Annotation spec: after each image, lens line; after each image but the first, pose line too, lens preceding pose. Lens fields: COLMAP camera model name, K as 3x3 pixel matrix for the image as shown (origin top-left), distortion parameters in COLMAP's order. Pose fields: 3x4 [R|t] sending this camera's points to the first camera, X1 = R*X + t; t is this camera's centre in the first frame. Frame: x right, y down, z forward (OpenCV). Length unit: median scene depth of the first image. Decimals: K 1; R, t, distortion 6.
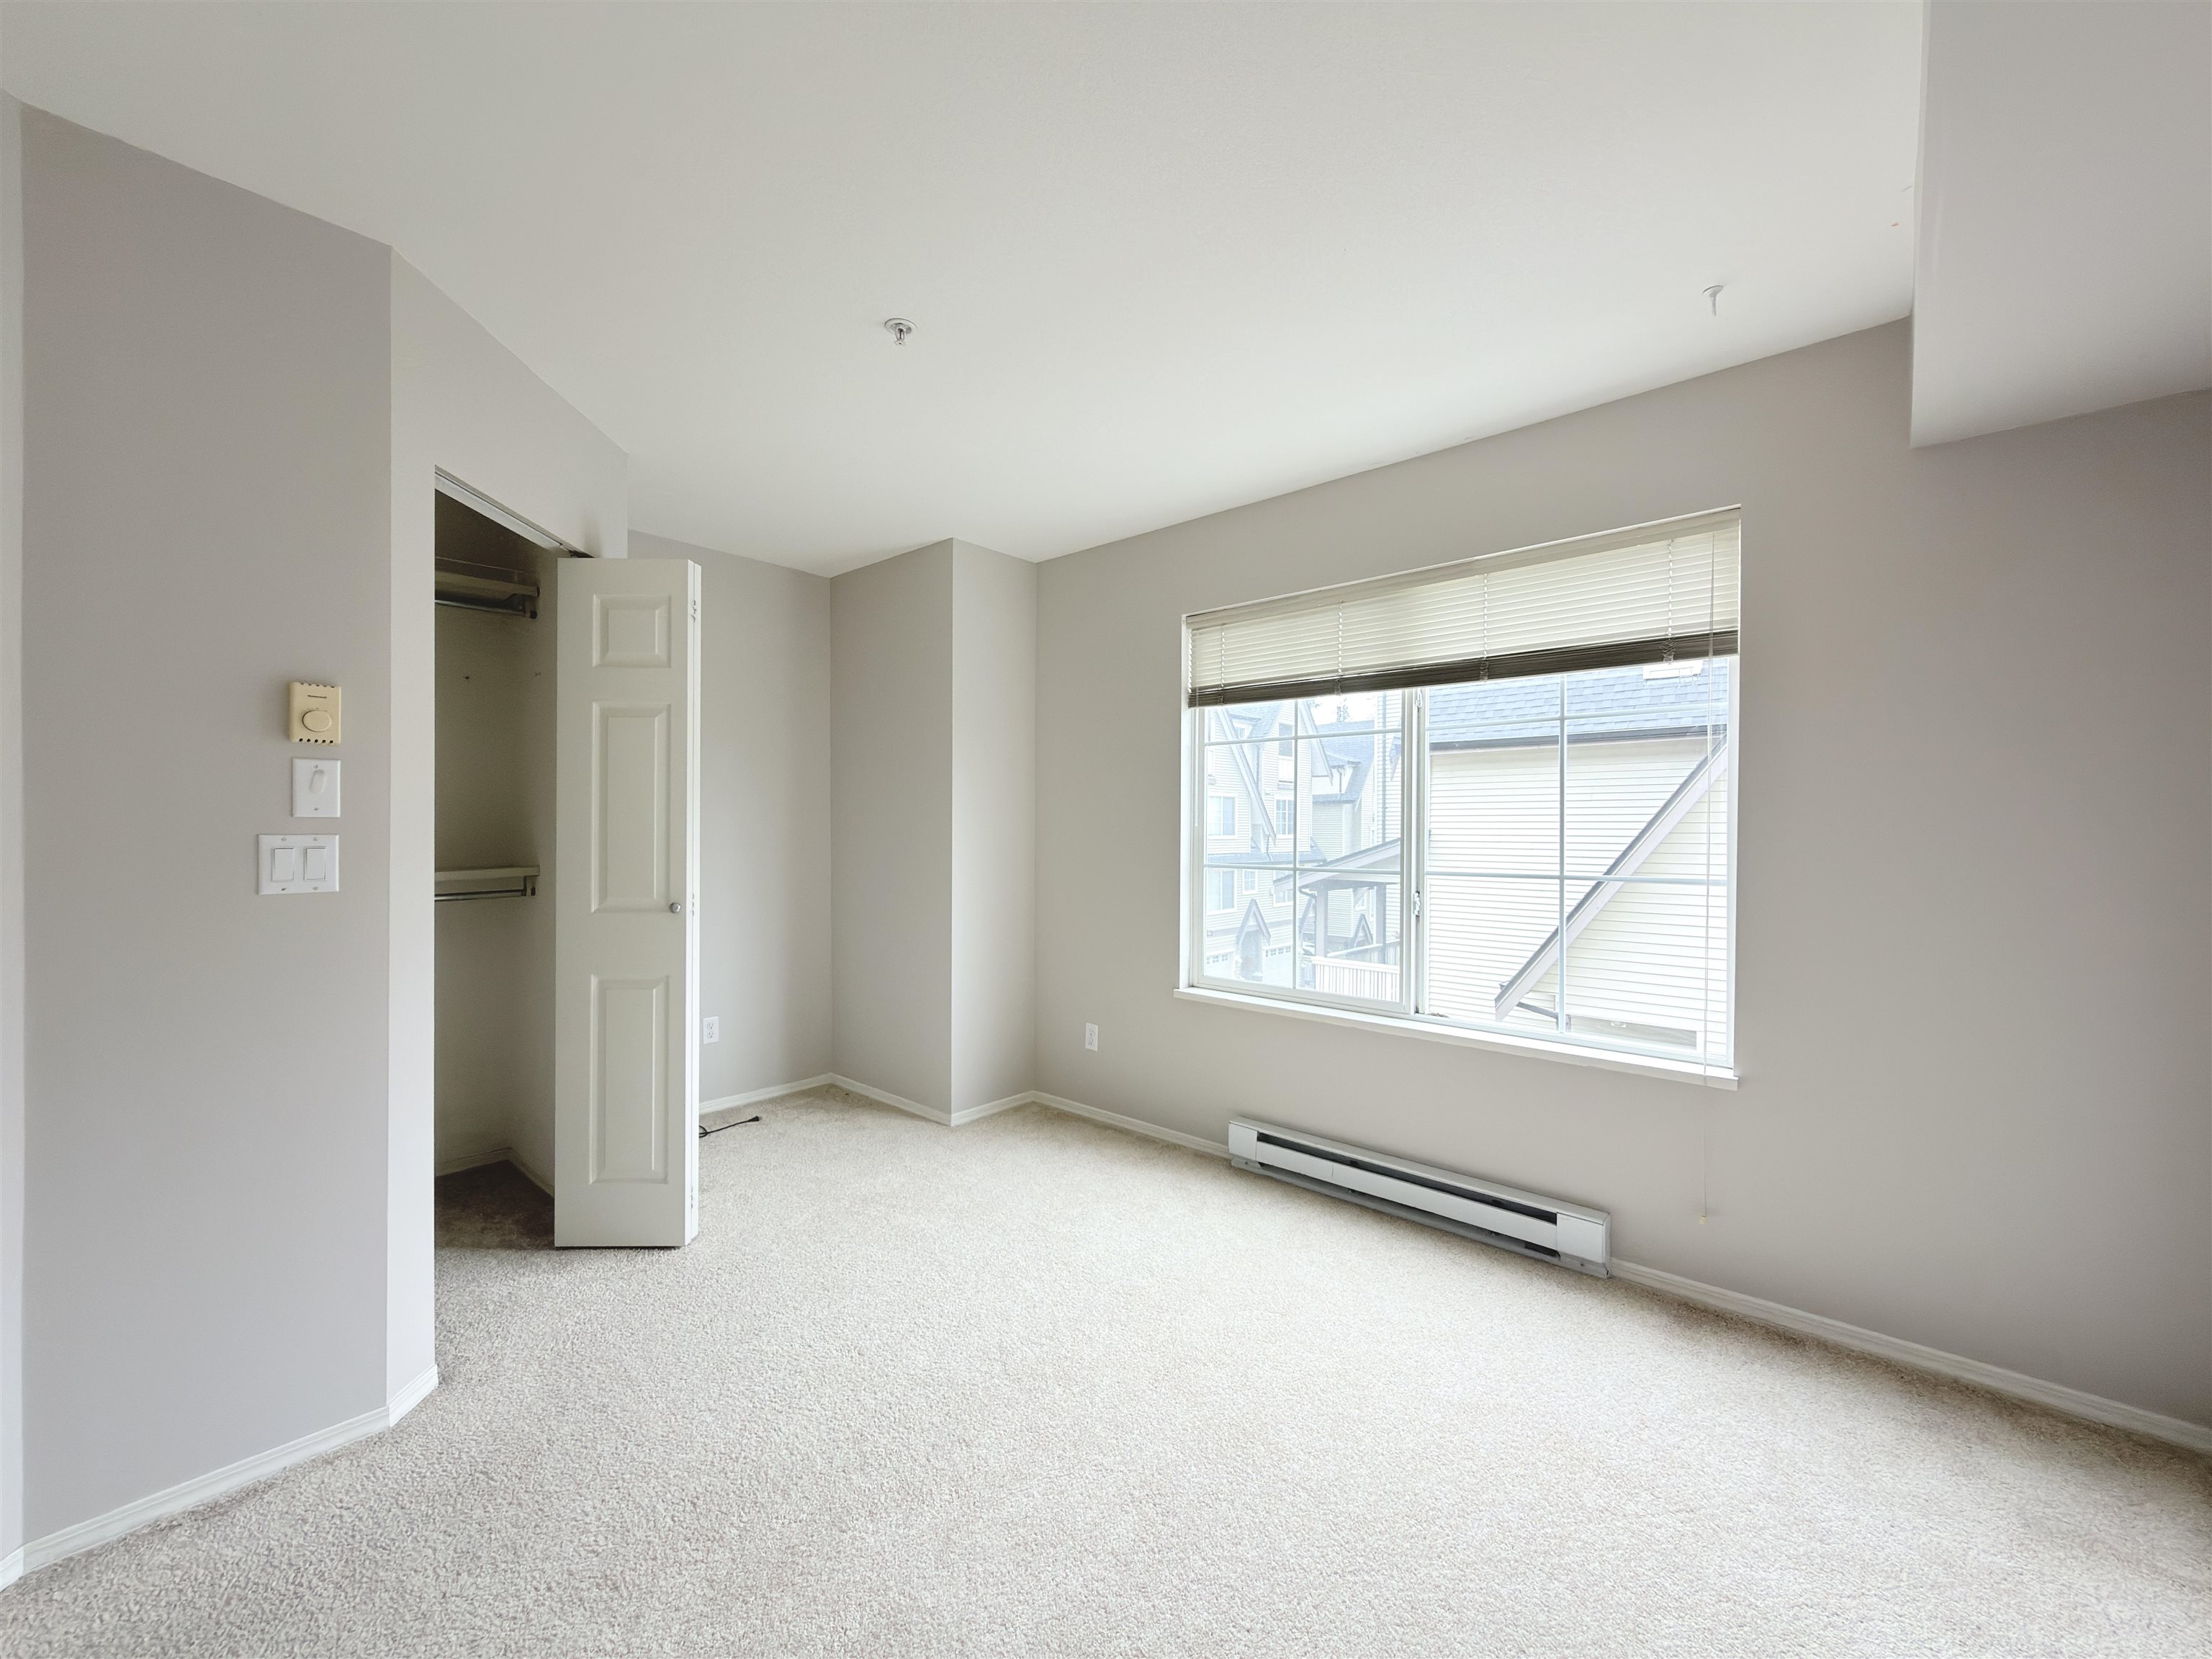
lens RADIAL K [[875.9, 0, 1106.0], [0, 875.9, 829.5], [0, 0, 1]] dist [-0.001762, -0.000216]
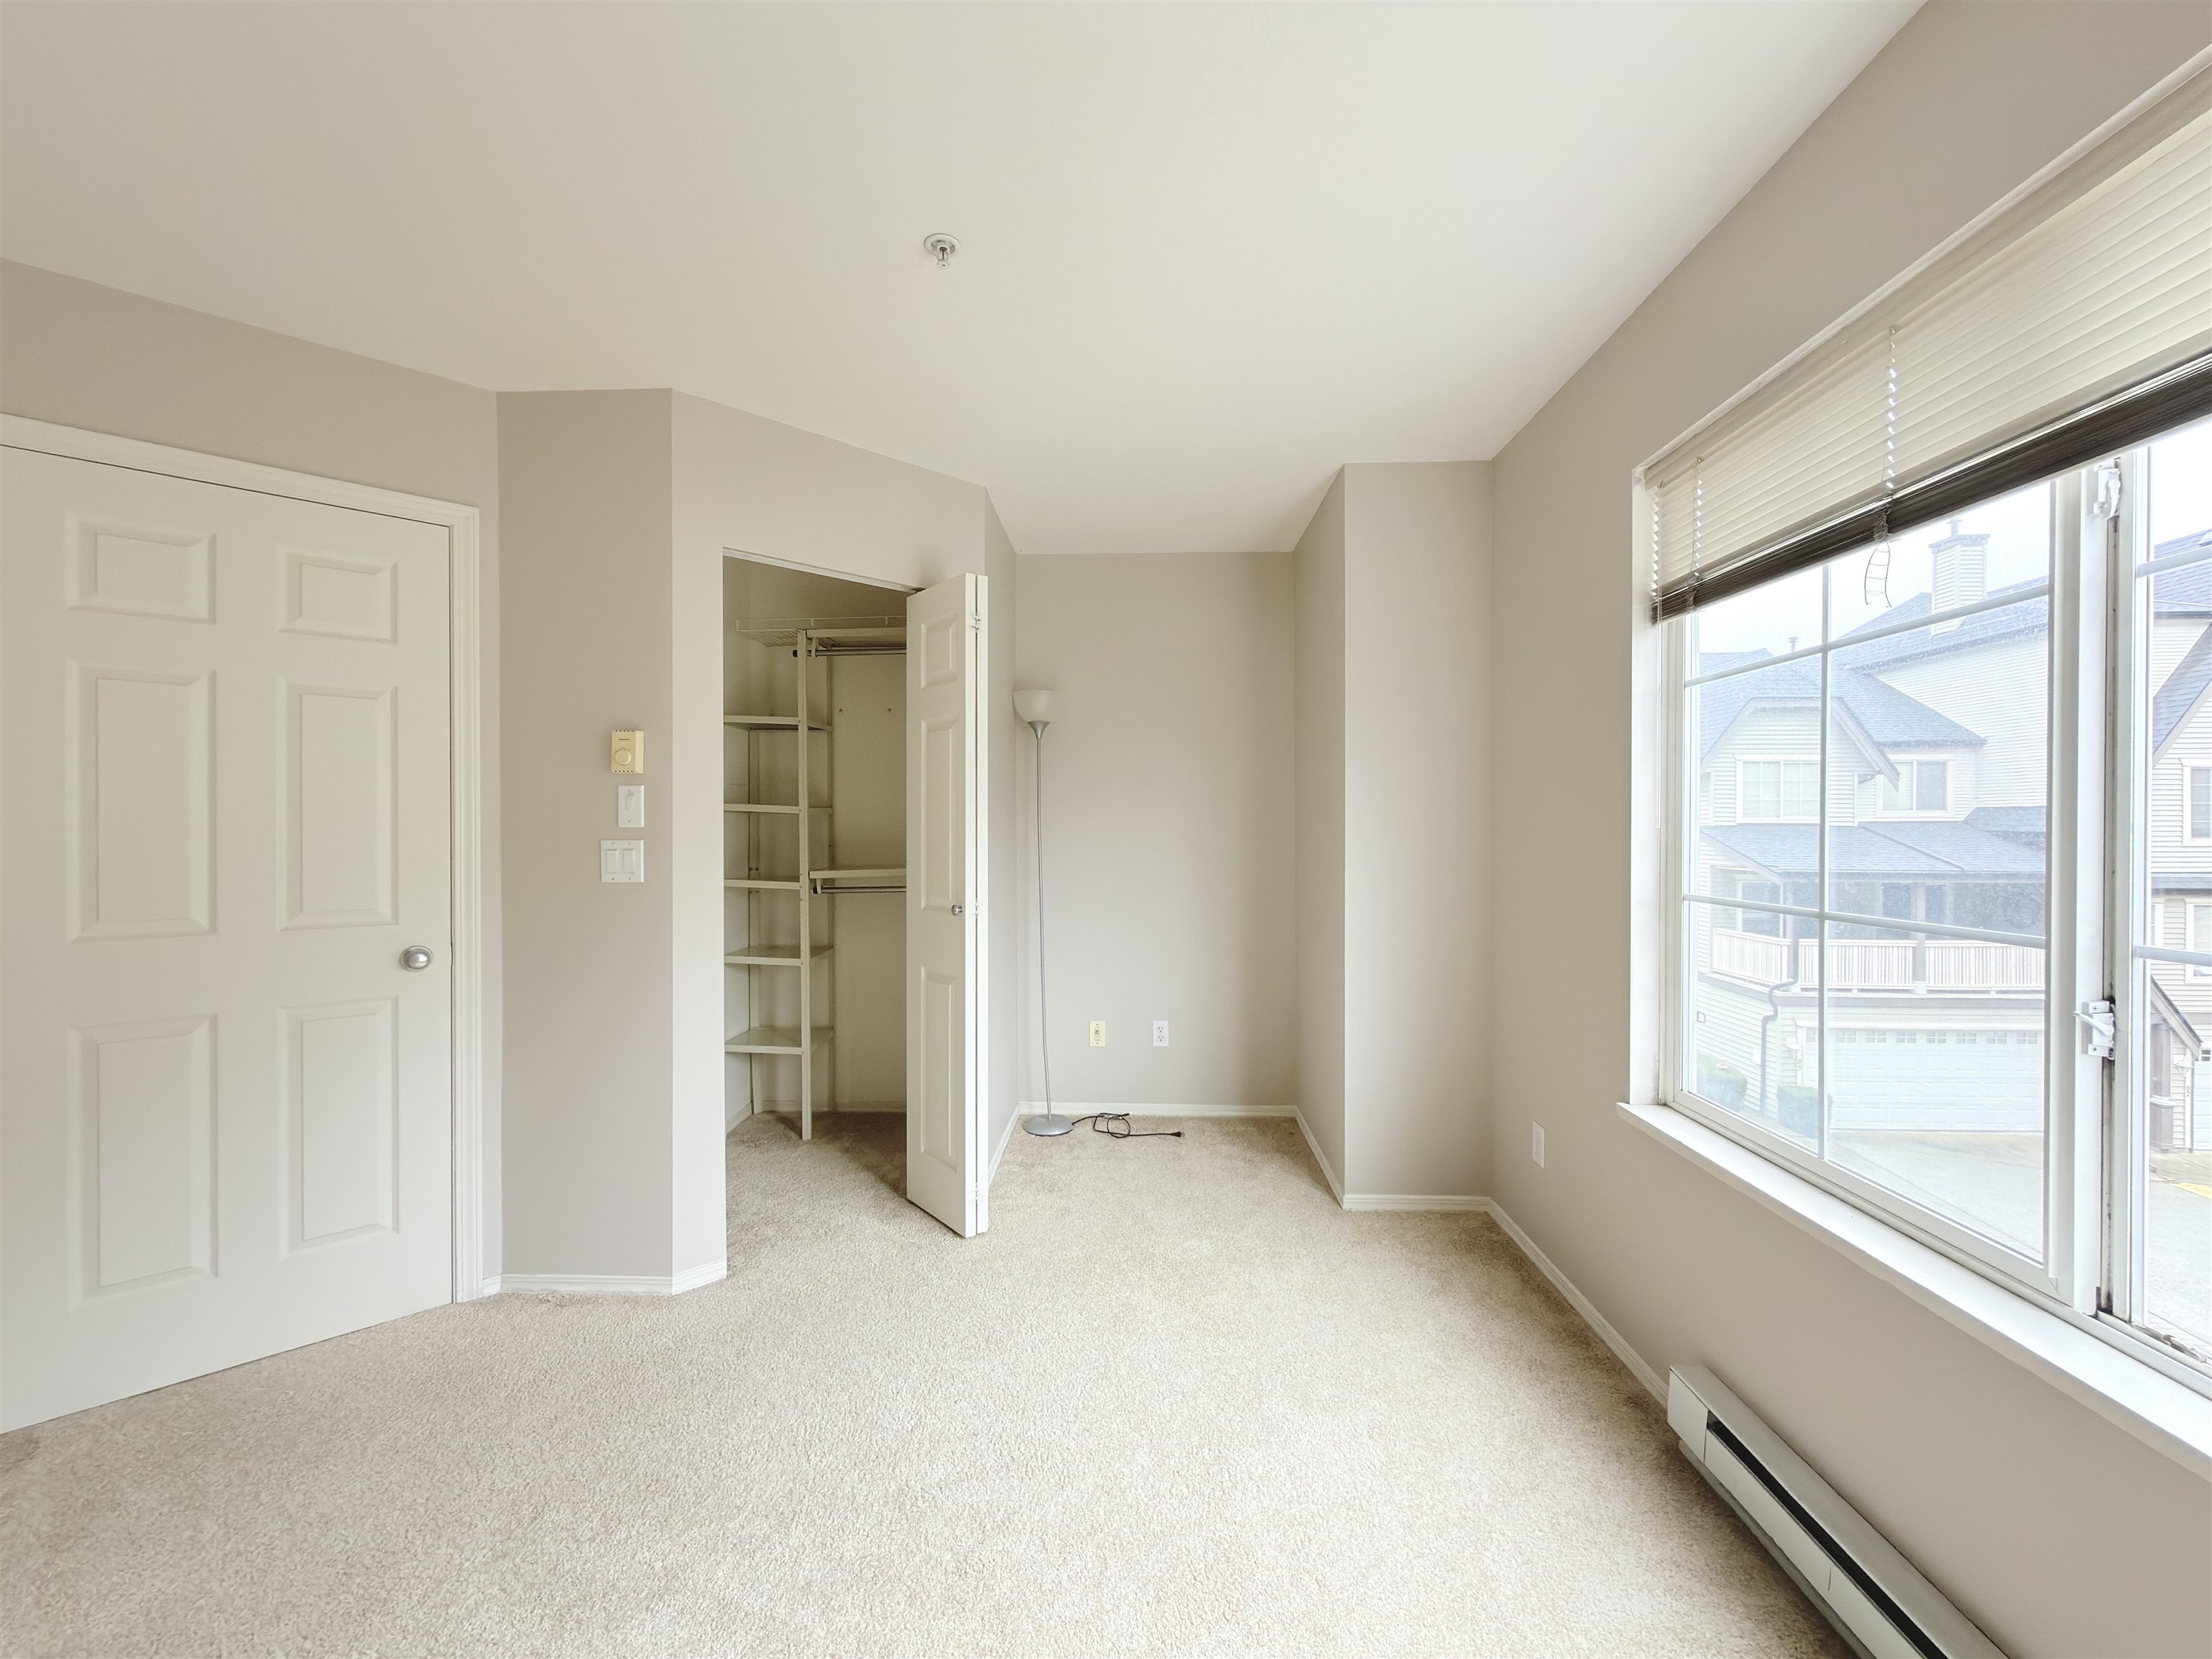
lens RADIAL K [[875.9, 0, 1106.0], [0, 875.9, 829.5], [0, 0, 1]] dist [-0.001762, -0.000216]
pose [[0.633774, -0.004048, -0.773507, 0.371764], [0.003711, 0.999991, -0.002193, -0.002636], [0.773509, -0.001480, 0.633783, 0.415763]]
